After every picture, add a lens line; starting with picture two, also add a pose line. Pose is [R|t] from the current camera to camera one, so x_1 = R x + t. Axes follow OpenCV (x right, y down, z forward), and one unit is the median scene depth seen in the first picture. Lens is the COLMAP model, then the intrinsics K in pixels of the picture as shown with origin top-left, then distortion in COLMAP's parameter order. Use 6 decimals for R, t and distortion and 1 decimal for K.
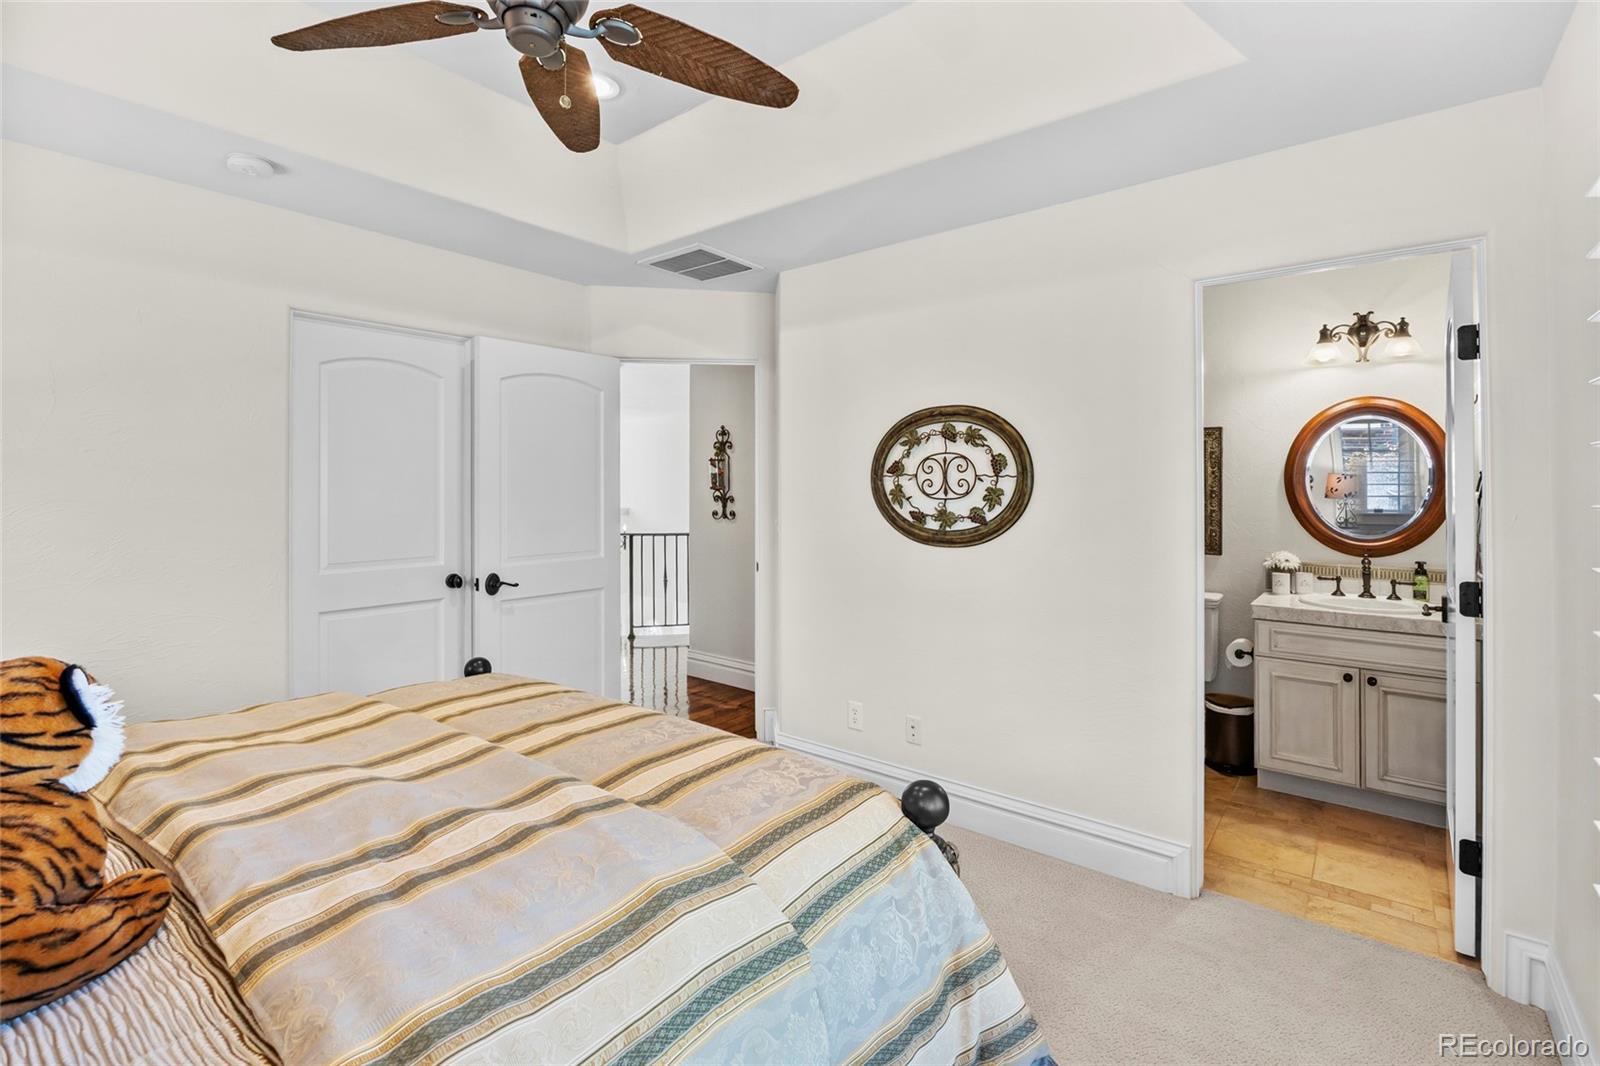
lens RADIAL K [[728.0, 0, 808.0], [0, 728.0, 479.0], [0, 0, 1]] dist [0.000241, -0.000188]
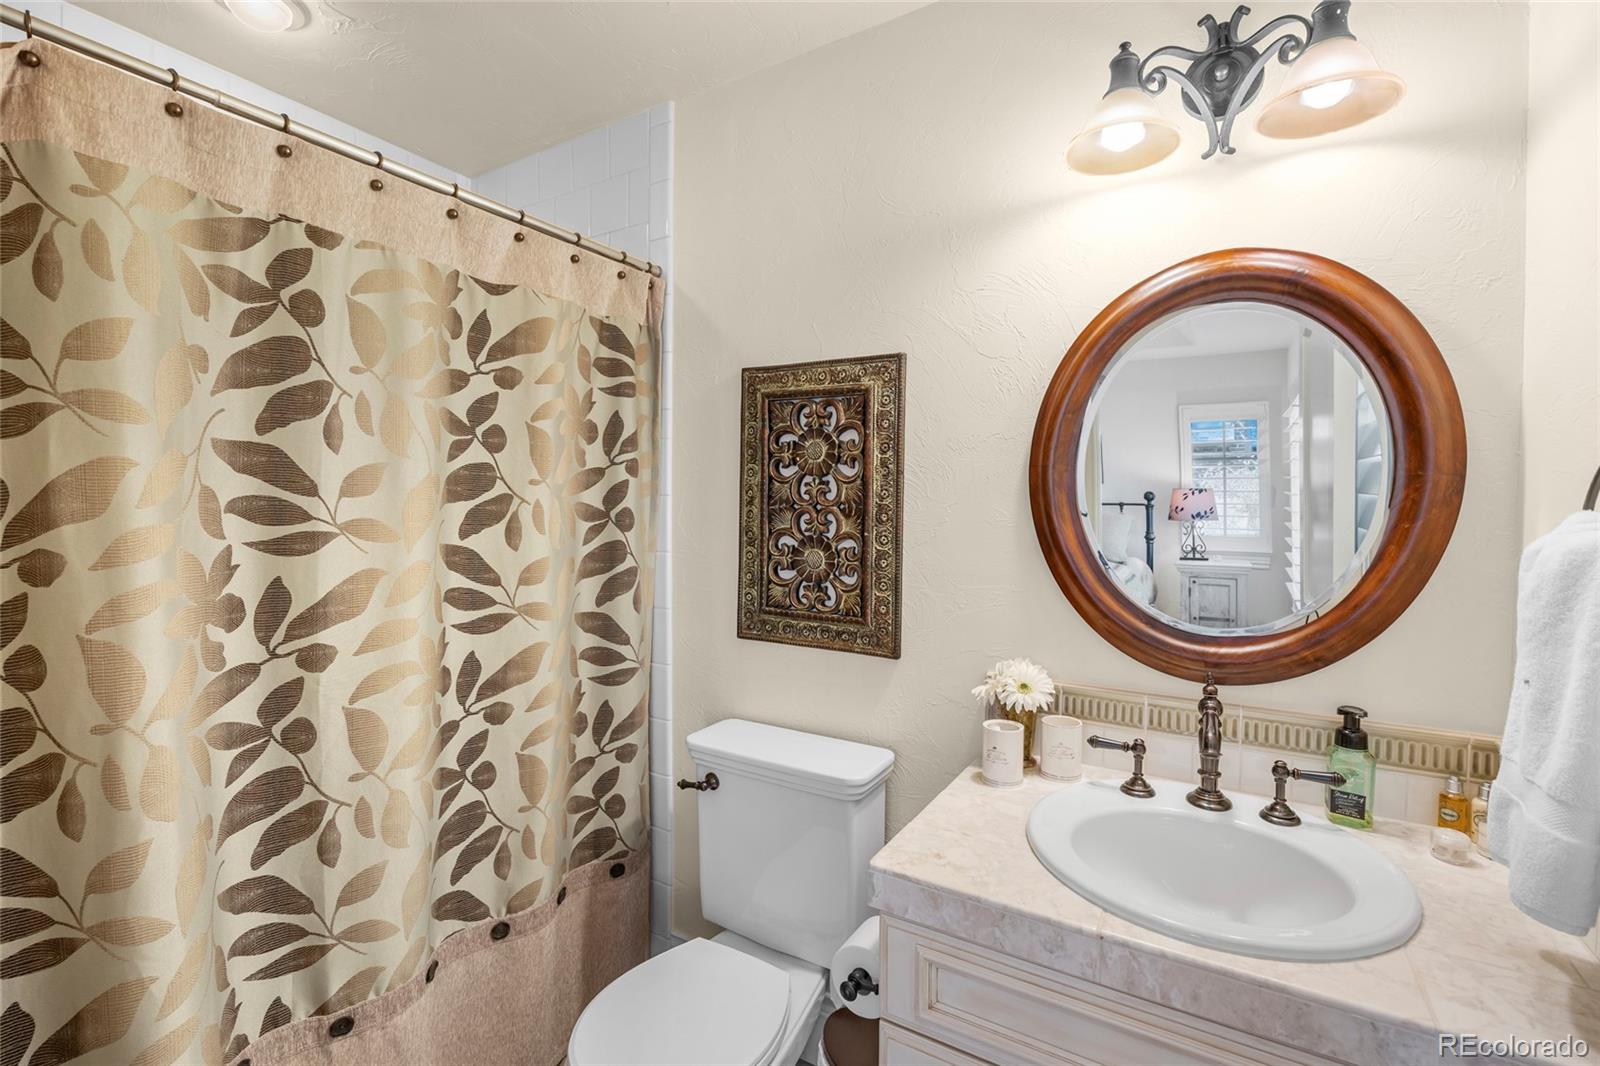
lens RADIAL K [[728.0, 0, 798.1], [0, 728.0, 531.2], [0, 0, 1]] dist [0.000241, -0.000188]
pose [[0.991532, -0.000696, 0.129864, 0.505307], [-0.005198, 0.998972, 0.045039, 0.013085], [-0.129762, -0.045333, 0.990508, 0.657098]]
